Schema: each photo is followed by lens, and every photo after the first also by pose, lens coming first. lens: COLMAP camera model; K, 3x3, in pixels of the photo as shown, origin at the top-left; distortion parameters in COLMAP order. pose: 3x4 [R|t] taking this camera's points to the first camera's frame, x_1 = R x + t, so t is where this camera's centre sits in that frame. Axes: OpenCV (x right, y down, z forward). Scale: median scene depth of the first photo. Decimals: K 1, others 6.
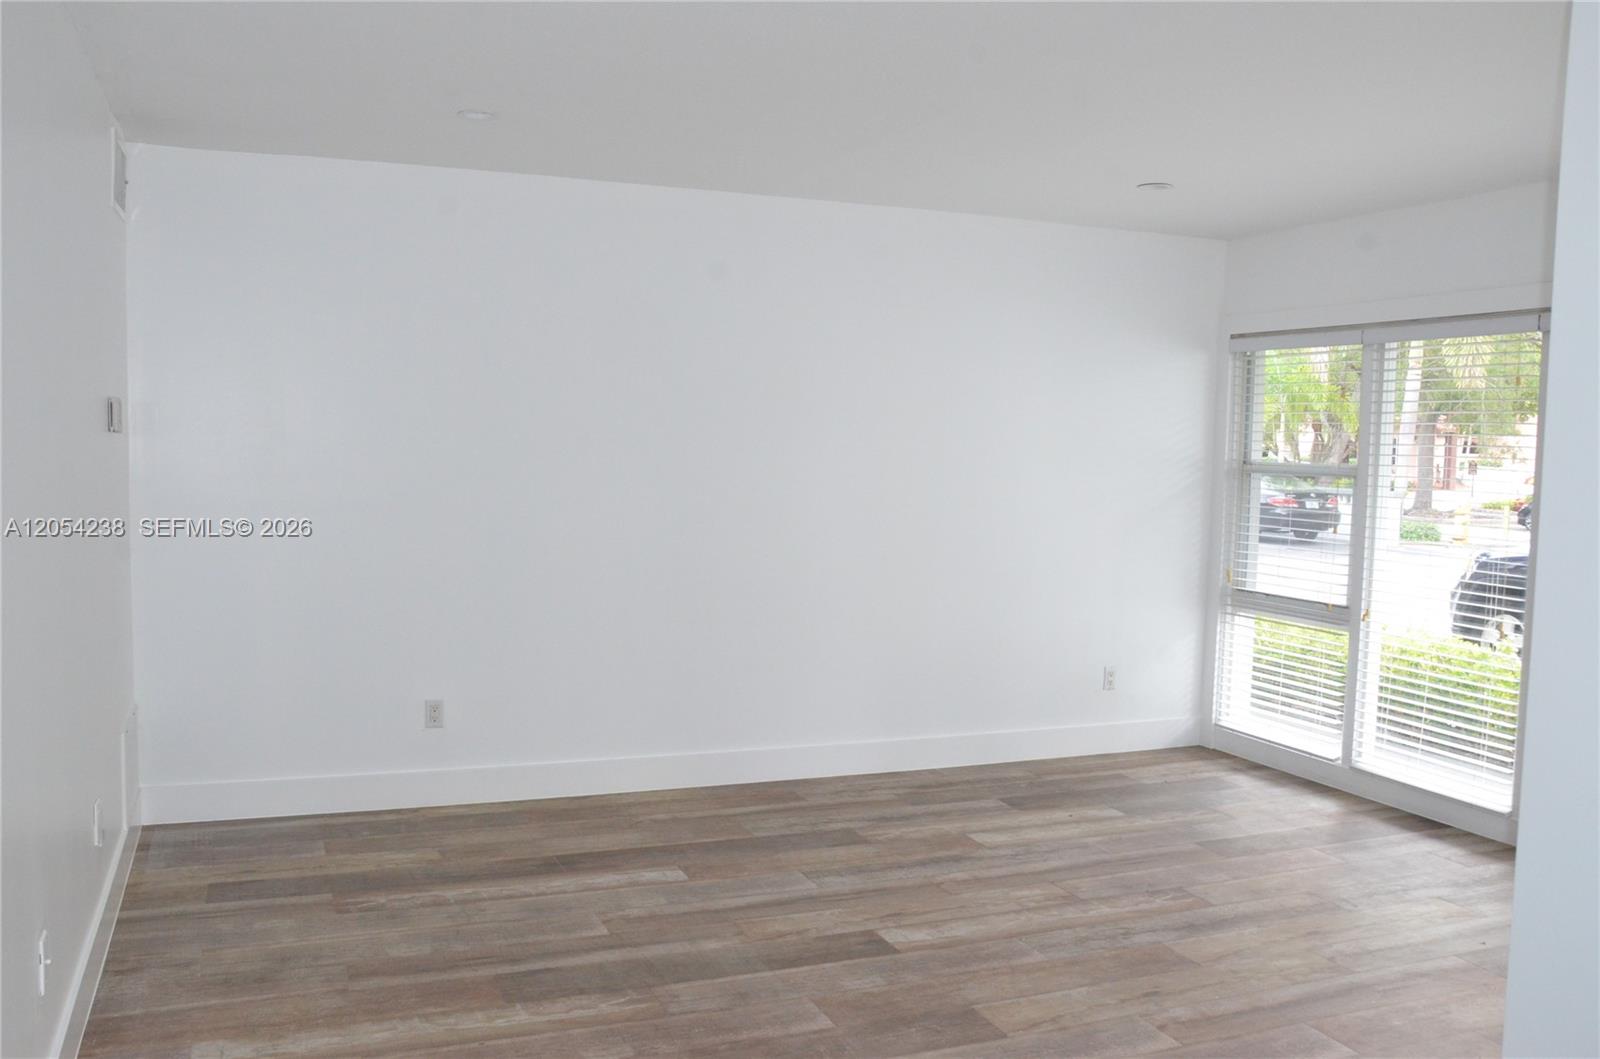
lens RADIAL K [[1434.7, 0, 766.7], [0, 1434.7, 529.0], [0, 0, 1]] dist [-0.151787, 0.188171]
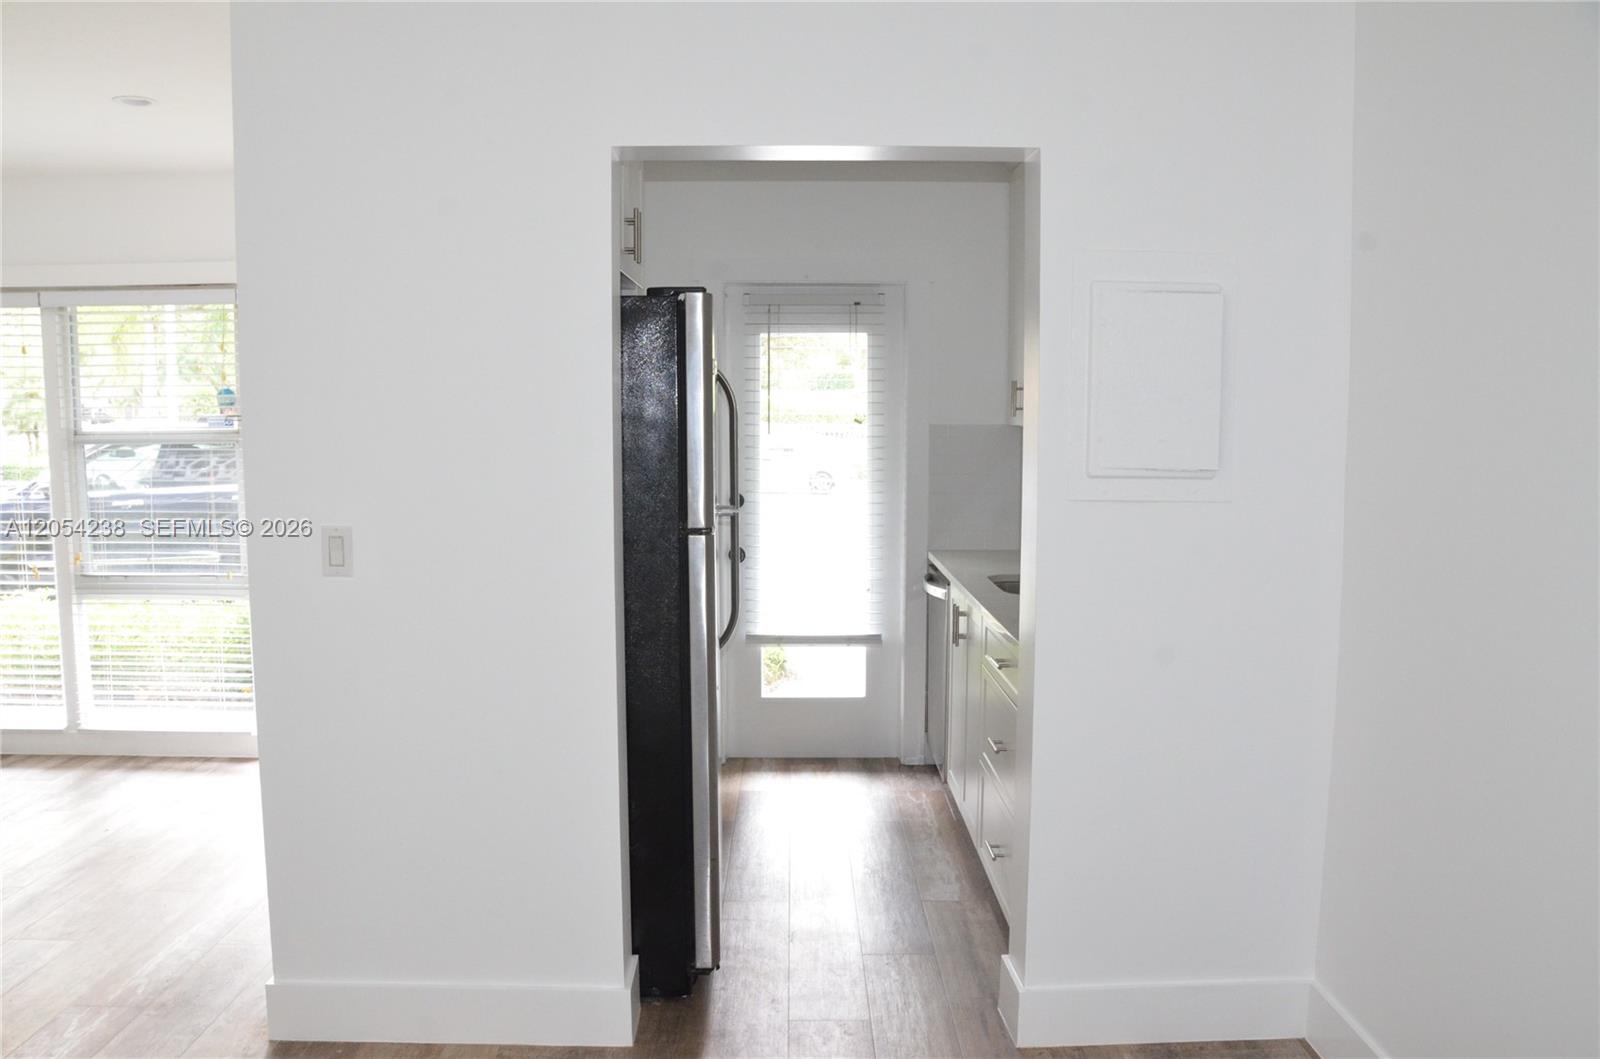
lens RADIAL K [[1110.4, 0, 800.0], [0, 1110.4, 529.5], [0, 0, 1]] dist [-0.100172, 0.059784]
pose [[0.385859, -0.119834, 0.914742, -0.109292], [0.068495, 0.992513, 0.101129, -0.023378], [-0.920012, 0.023633, 0.391178, 0.312446]]
